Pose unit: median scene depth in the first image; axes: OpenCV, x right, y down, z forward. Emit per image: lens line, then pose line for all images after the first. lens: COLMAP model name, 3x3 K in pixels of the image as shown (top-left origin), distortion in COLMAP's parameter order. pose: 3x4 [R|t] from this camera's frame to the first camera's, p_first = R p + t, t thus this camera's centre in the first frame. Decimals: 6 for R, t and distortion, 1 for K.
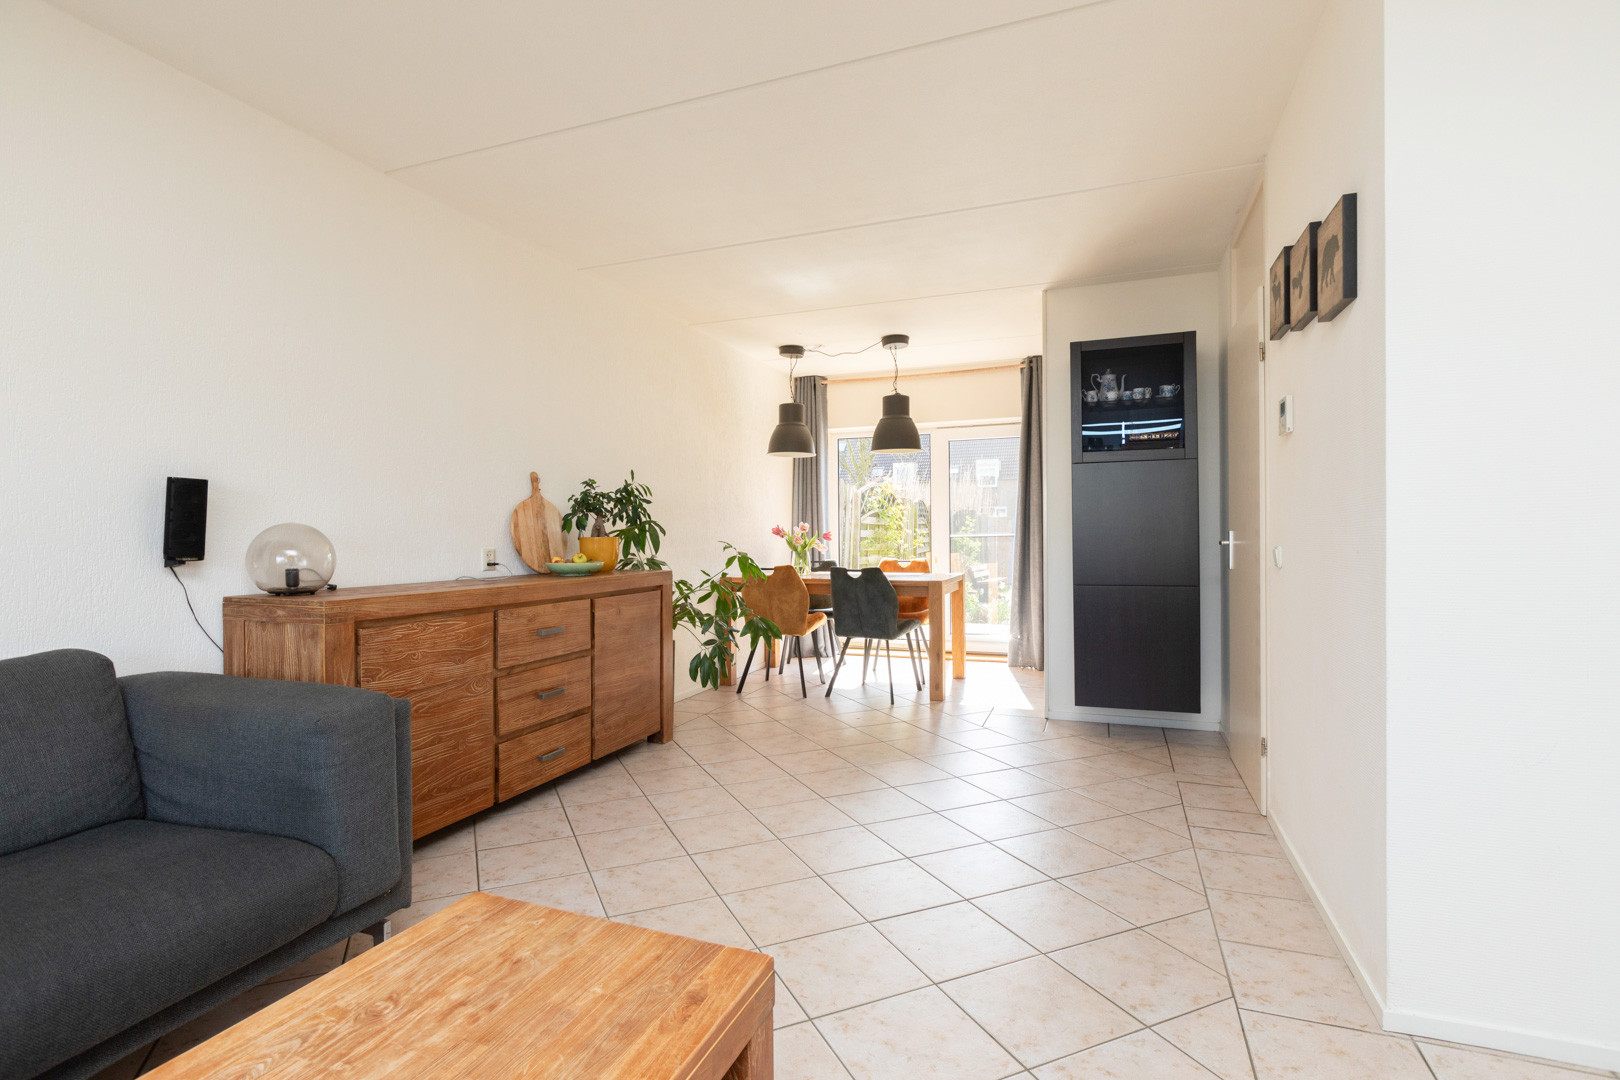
lens RADIAL K [[794.0, 0, 813.0], [0, 794.0, 529.1], [0, 0, 1]] dist [0.000908, -0.000226]
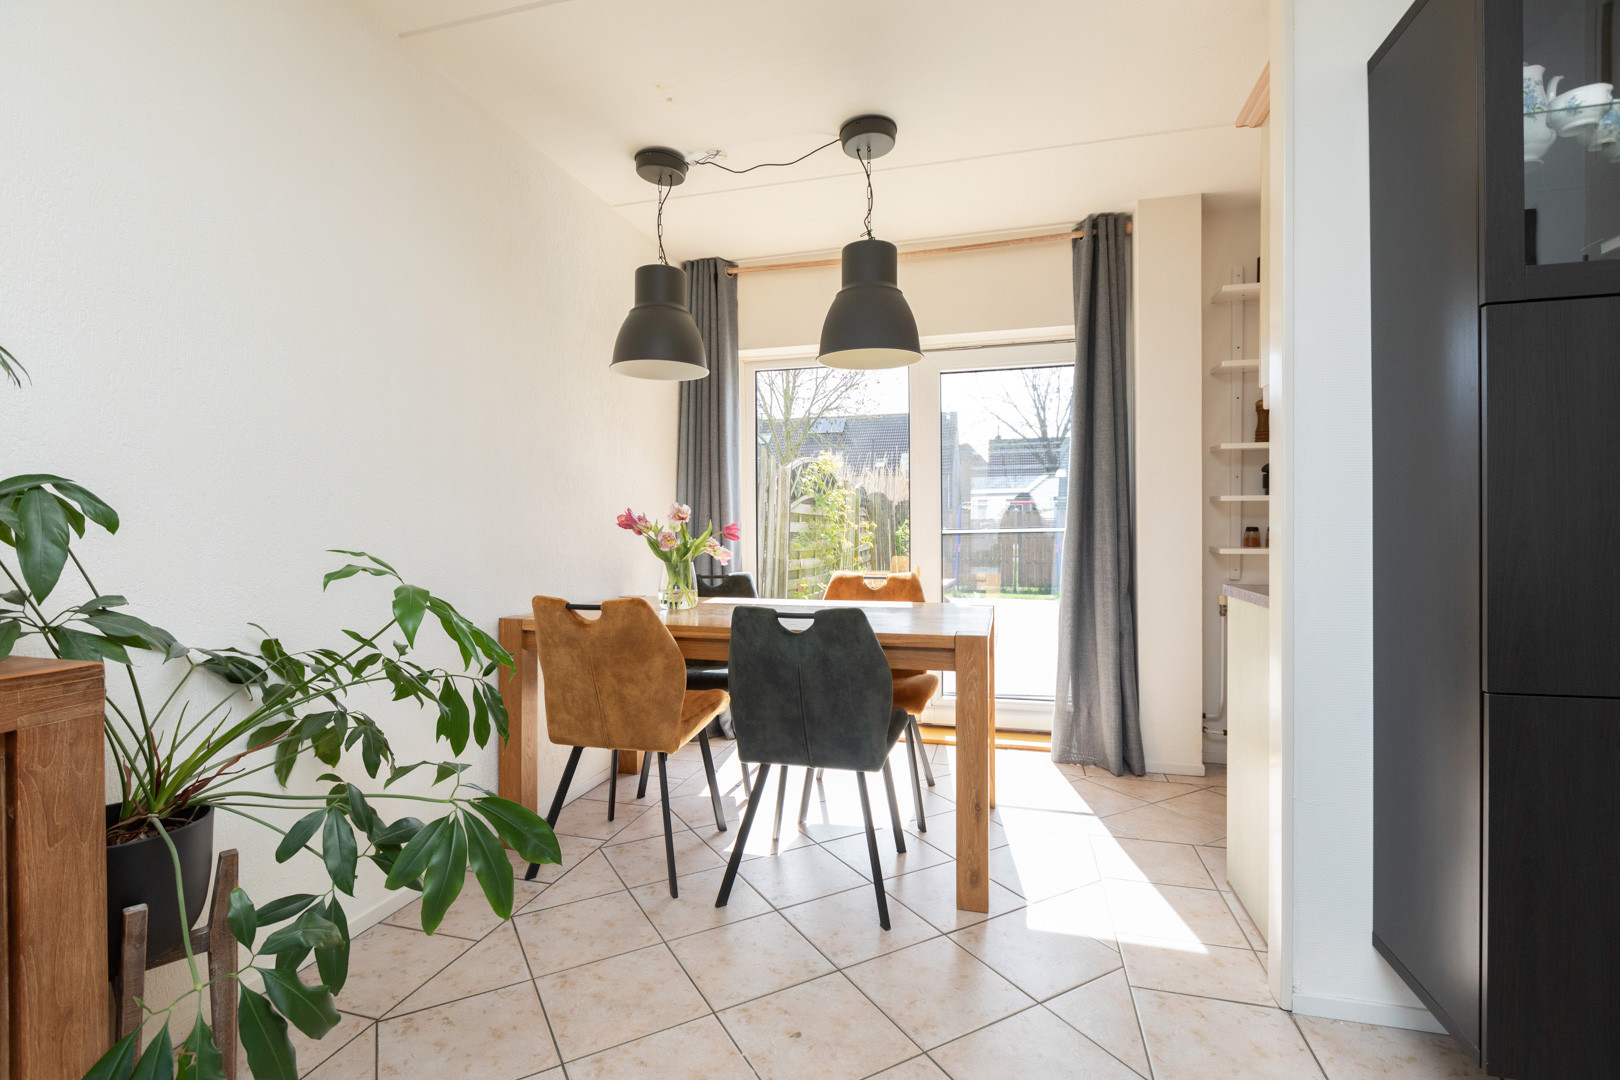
lens RADIAL K [[738.2, 0, 810.0], [0, 738.2, 540.0], [0, 0, 1]] dist [-0.006048, 0.000363]
pose [[0.995543, 0.001399, 0.094302, 0.023391], [-0.003569, 0.999733, 0.022850, 0.002892], [-0.094244, -0.023084, 0.995281, 0.509913]]
